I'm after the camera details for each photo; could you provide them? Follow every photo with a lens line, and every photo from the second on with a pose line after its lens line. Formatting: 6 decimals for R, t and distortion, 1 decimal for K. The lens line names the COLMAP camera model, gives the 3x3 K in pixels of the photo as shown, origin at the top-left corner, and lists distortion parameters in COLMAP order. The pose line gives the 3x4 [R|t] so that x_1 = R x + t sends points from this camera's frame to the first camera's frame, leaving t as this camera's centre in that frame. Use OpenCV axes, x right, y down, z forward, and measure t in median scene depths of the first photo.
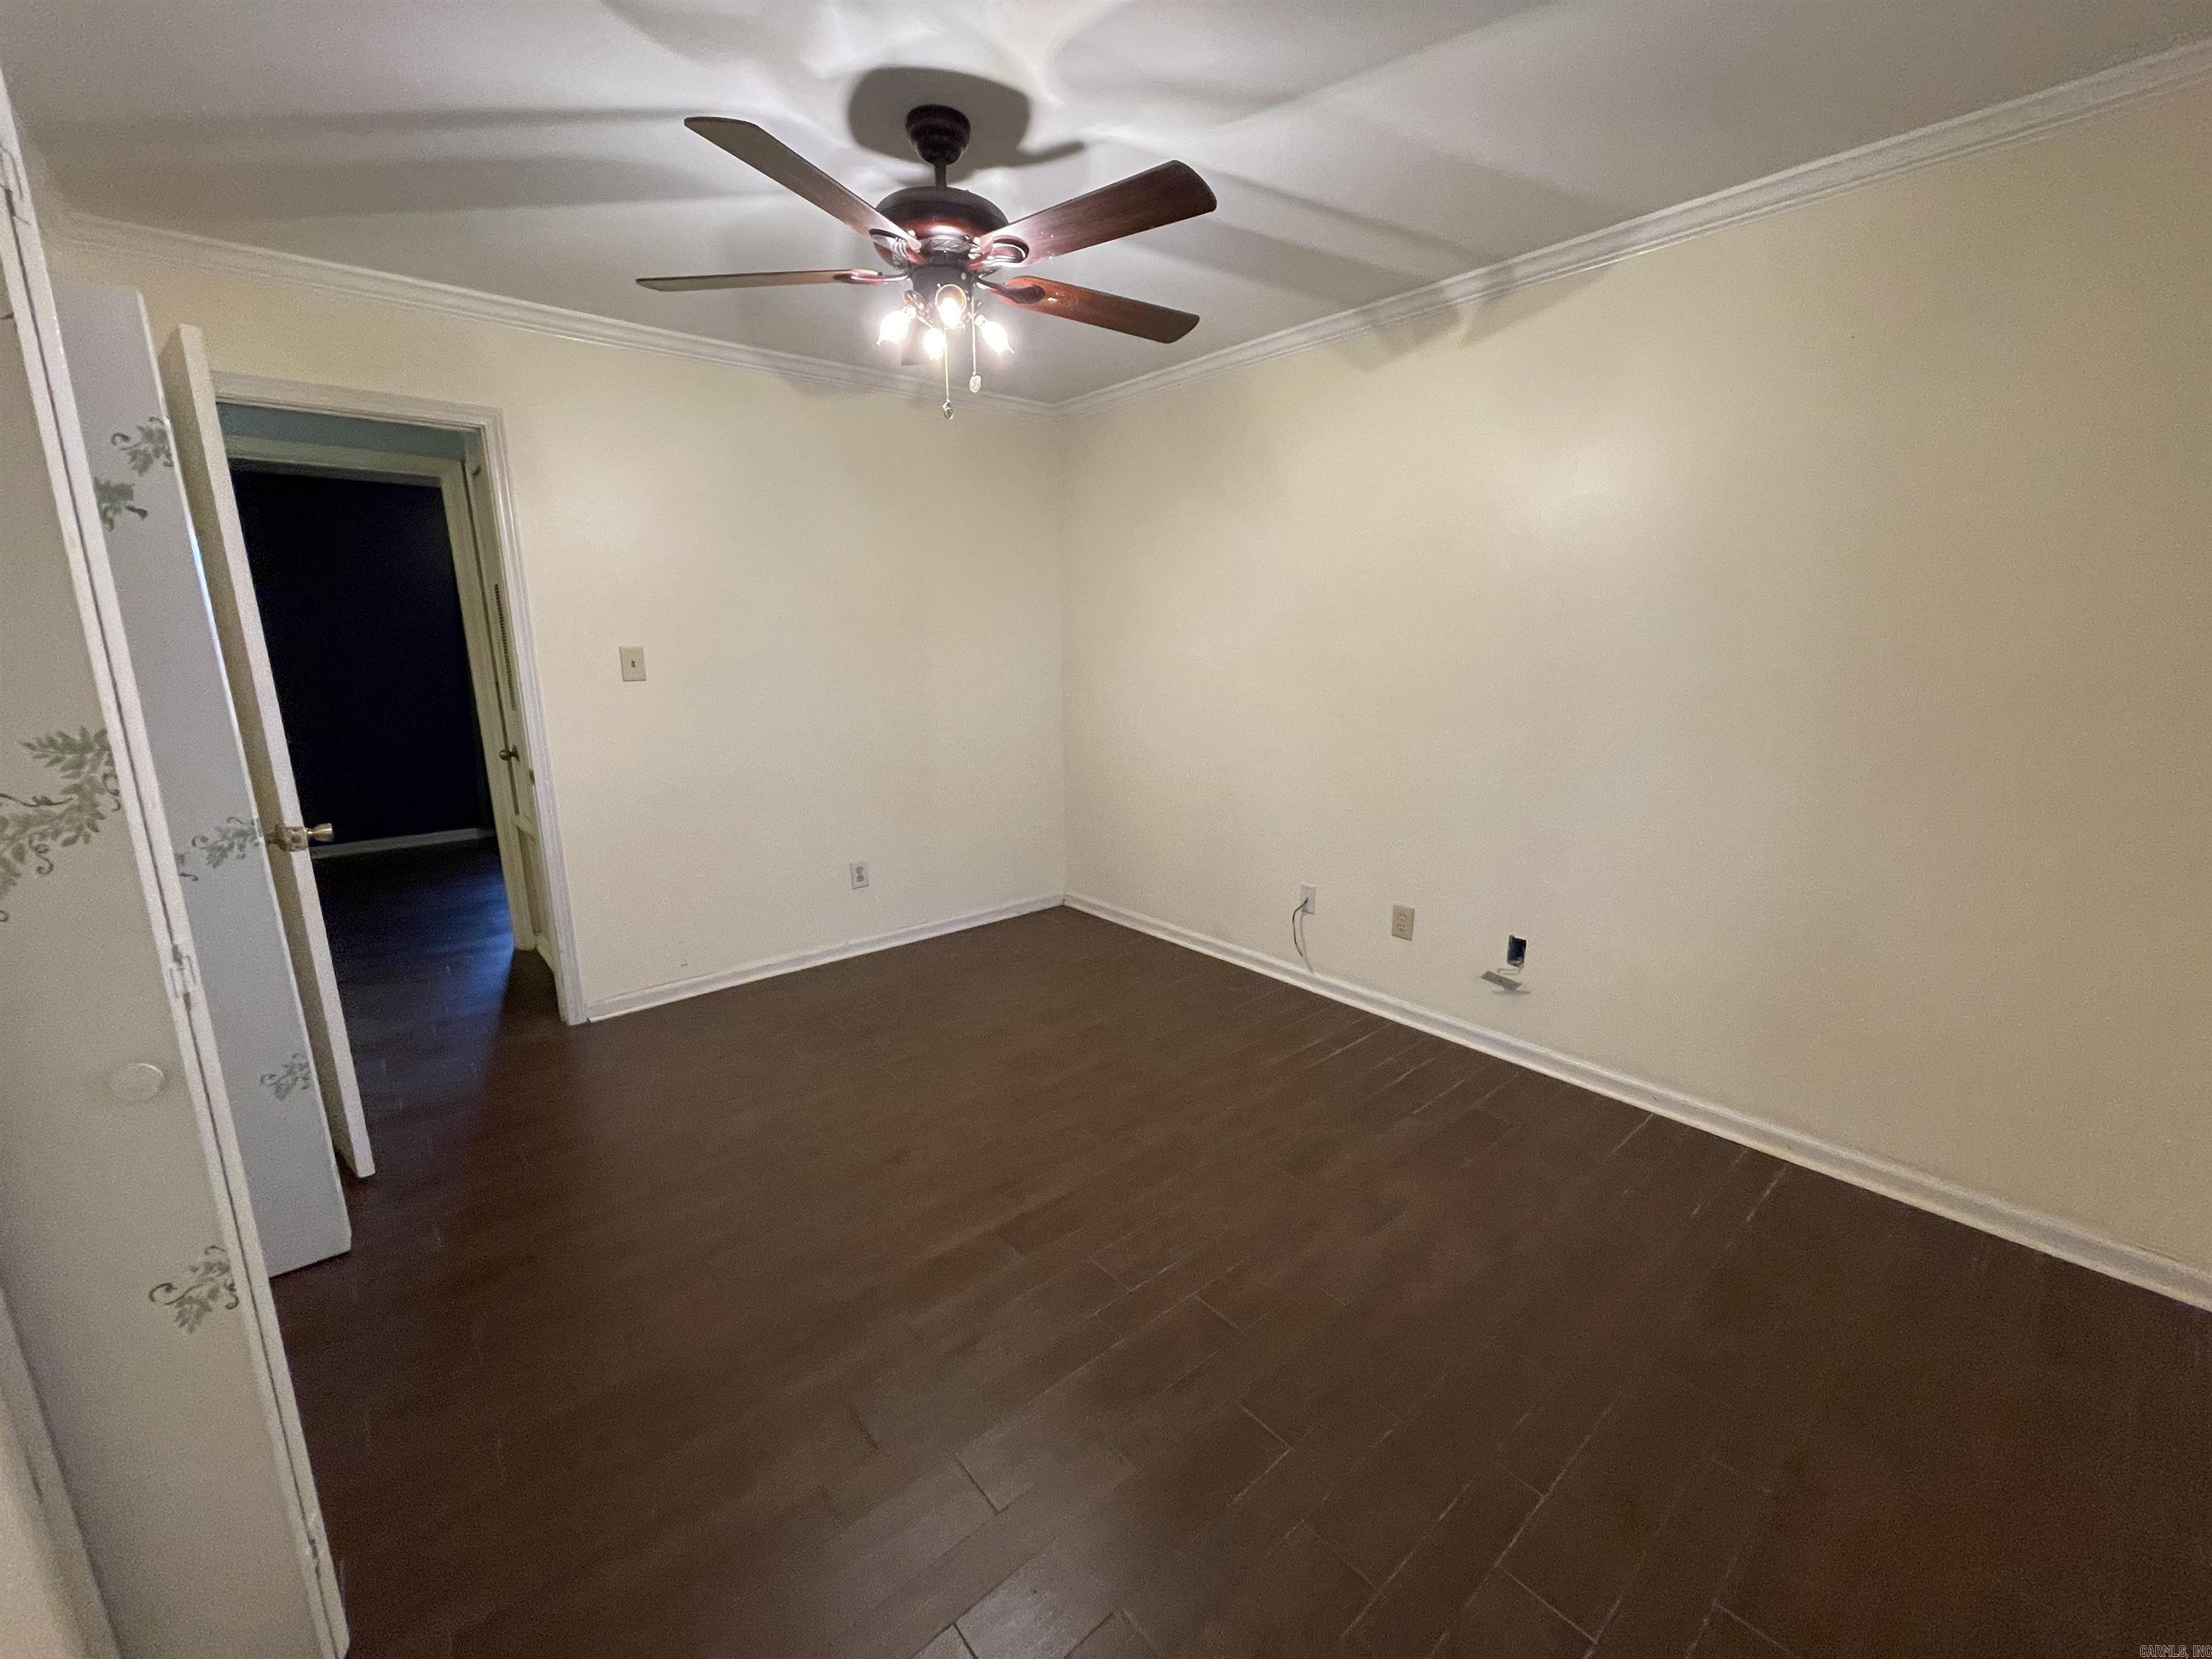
lens RADIAL K [[910.6, 0, 1101.2], [0, 910.6, 832.3], [0, 0, 1]] dist [0.009335, -0.005594]
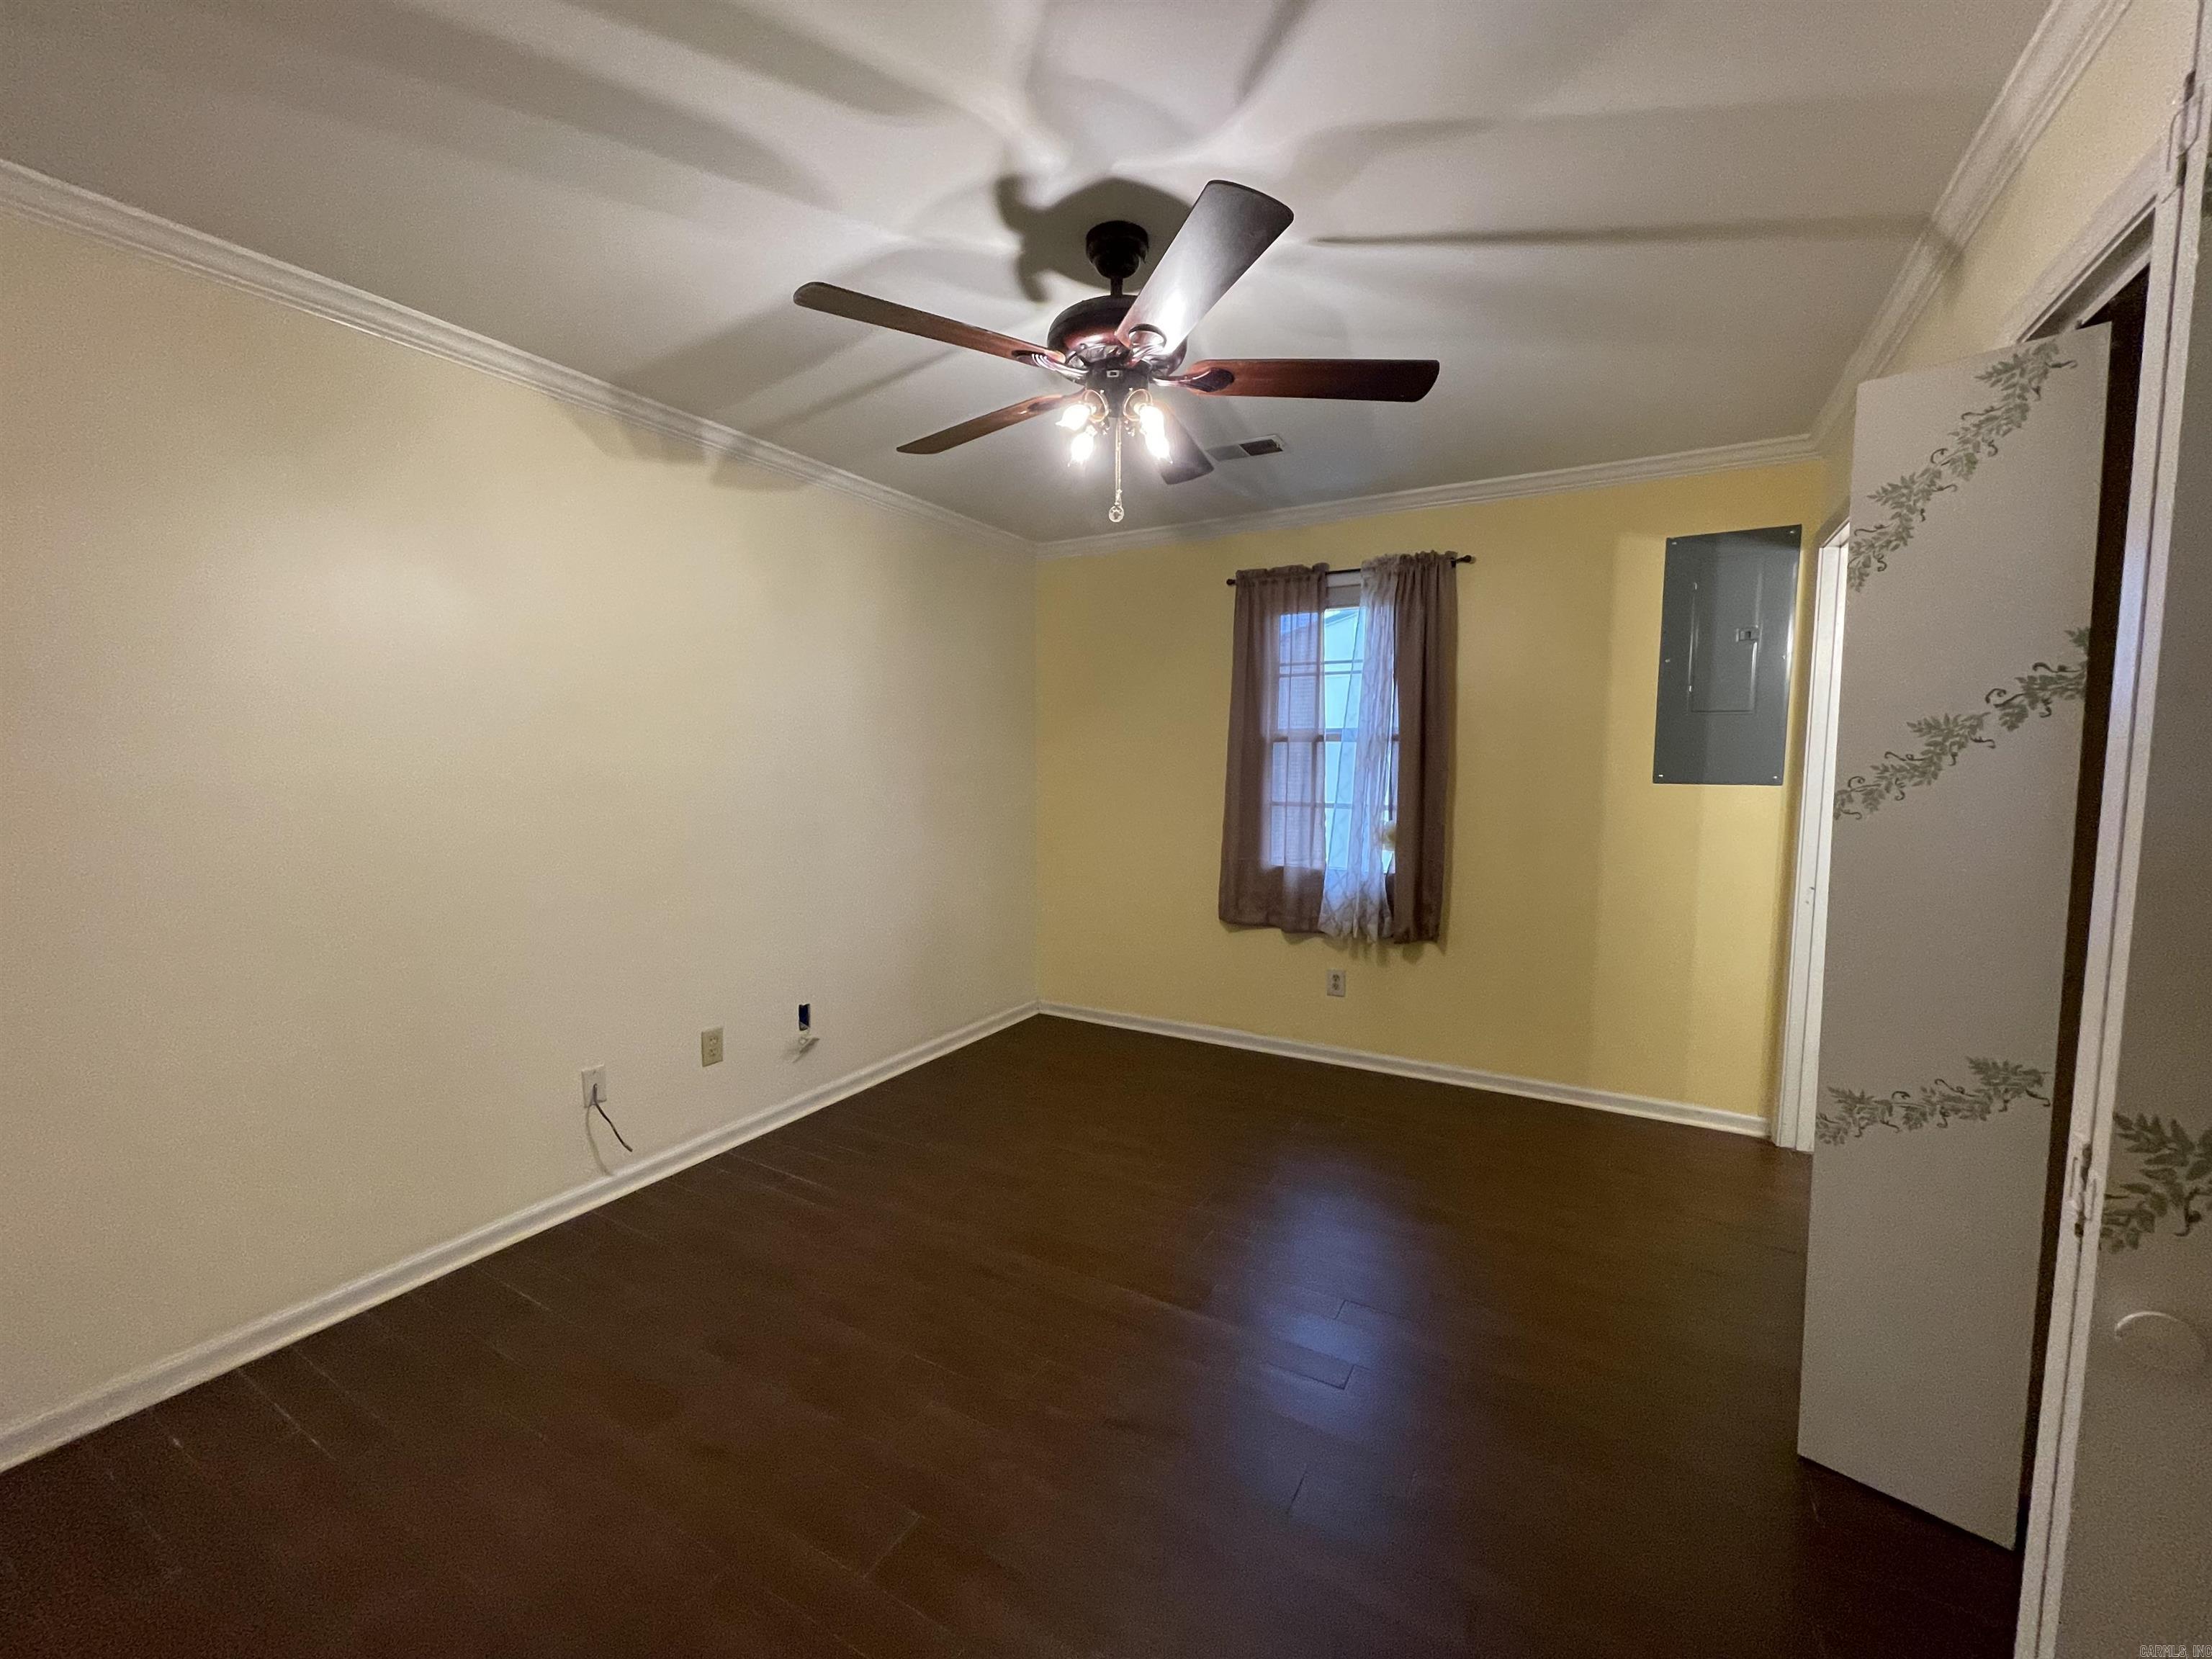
lens RADIAL K [[910.6, 0, 1101.2], [0, 910.6, 832.3], [0, 0, 1]] dist [0.009335, -0.005594]
pose [[-0.336039, -0.073243, 0.938996, -1.467304], [0.206448, 0.966998, 0.149309, -0.377539], [-0.918943, 0.244028, -0.309829, 1.871524]]
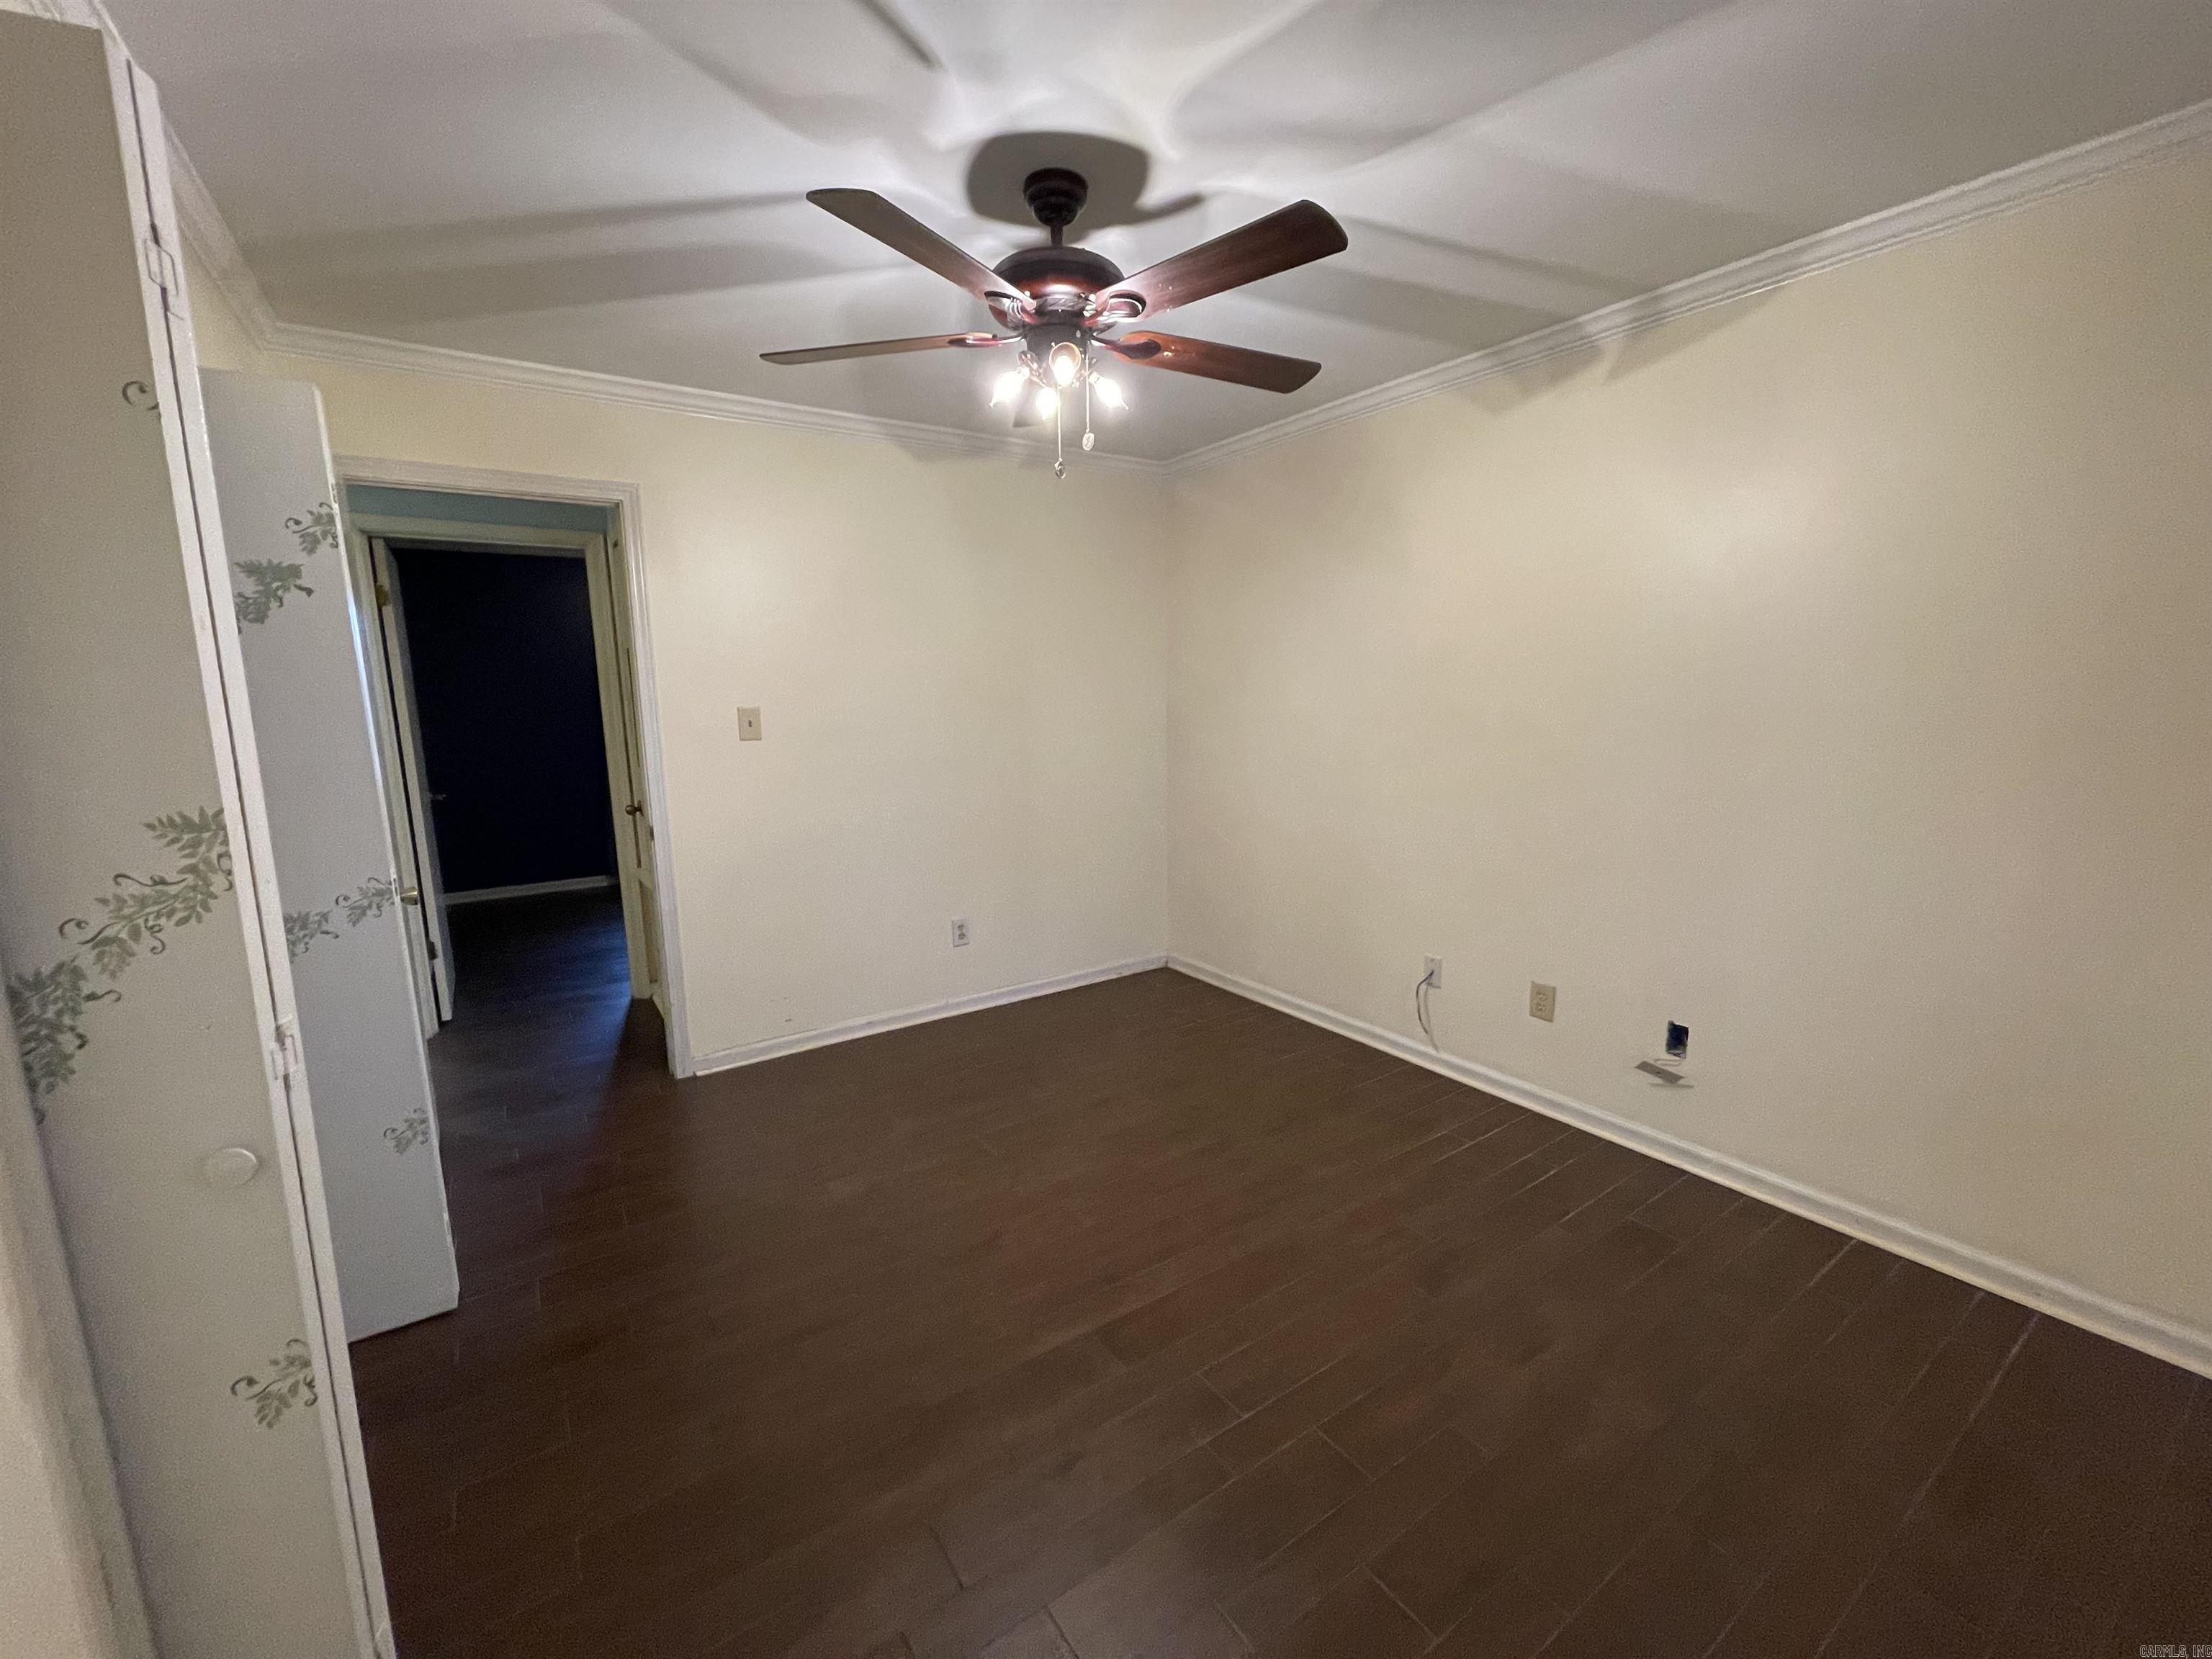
lens RADIAL K [[930.7, 0, 1096.9], [0, 930.7, 837.4], [0, 0, 1]] dist [0.000889, -0.000084]
pose [[0.993205, 0.009265, -0.116007, -0.009231], [-0.015619, 0.998419, -0.053989, -0.016255], [0.115323, 0.055434, 0.991780, 0.040095]]
